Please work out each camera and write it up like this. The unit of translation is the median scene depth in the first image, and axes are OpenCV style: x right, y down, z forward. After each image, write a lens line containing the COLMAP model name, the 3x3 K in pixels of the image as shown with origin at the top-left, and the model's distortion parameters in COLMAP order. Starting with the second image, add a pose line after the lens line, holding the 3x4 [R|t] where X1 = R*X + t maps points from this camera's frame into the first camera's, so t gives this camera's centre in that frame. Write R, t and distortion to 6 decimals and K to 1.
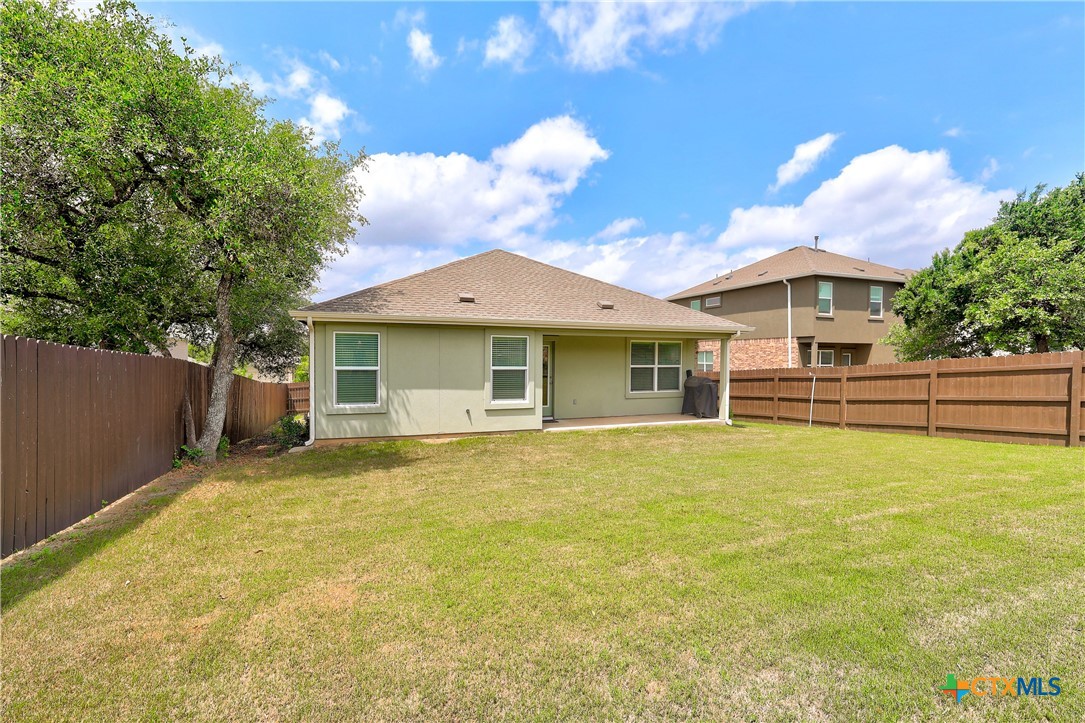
lens RADIAL K [[475.9, 0, 530.9], [0, 475.9, 364.1], [0, 0, 1]] dist [-0.001155, 0.000850]
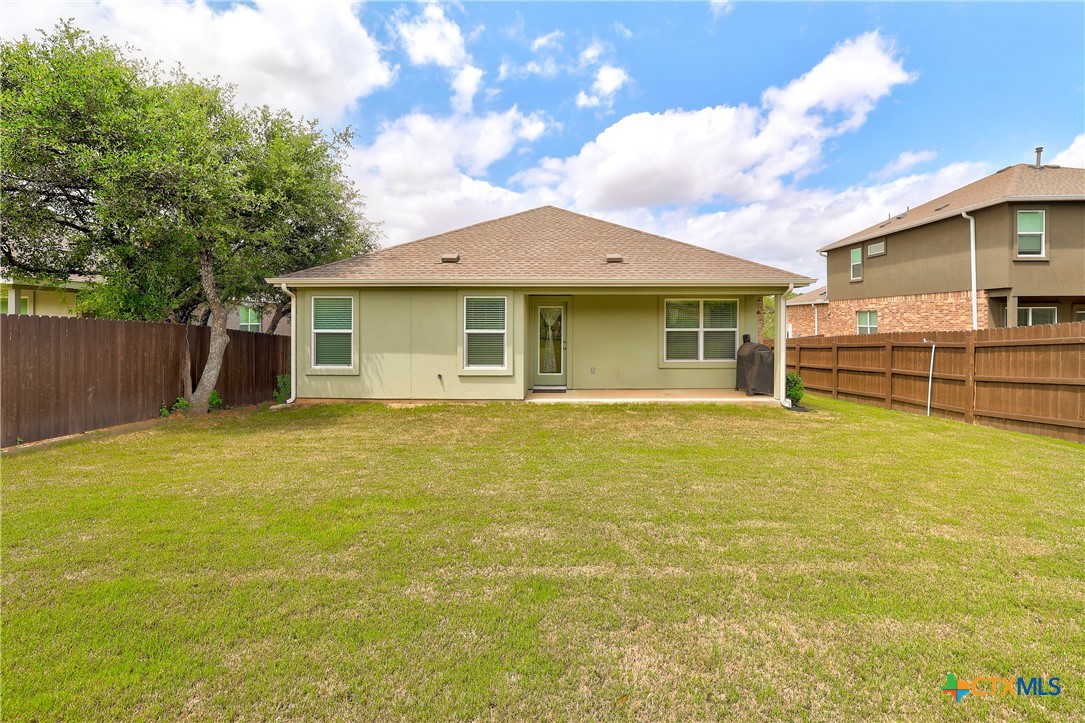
lens RADIAL K [[475.9, 0, 557.2], [0, 475.9, 322.8], [0, 0, 1]] dist [-0.001155, 0.000850]
pose [[0.935456, -0.003409, -0.353426, 0.363996], [0.000385, 0.999963, -0.008628, -0.000398], [0.353442, 0.007935, 0.935423, 0.161270]]
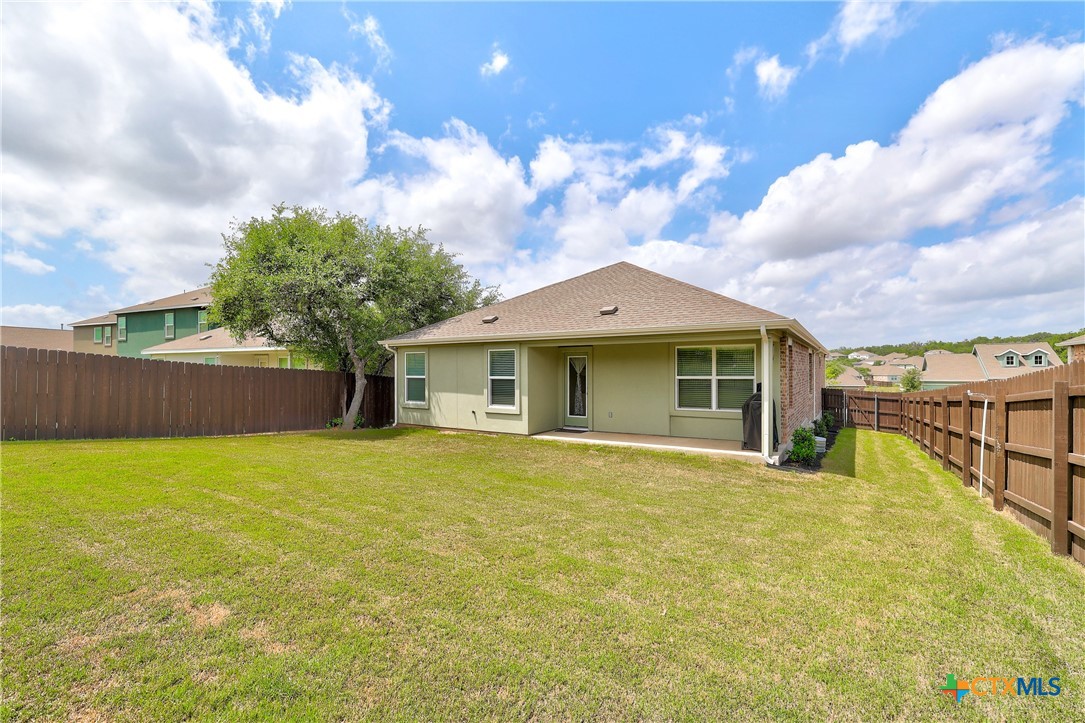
lens RADIAL K [[475.9, 0, 542.8], [0, 475.9, 368.5], [0, 0, 1]] dist [-0.001155, 0.000850]
pose [[0.601145, -0.008041, -0.799099, 0.816763], [-0.002534, 0.999925, -0.011968, -0.000119], [0.799136, 0.009219, 0.601080, 0.344002]]
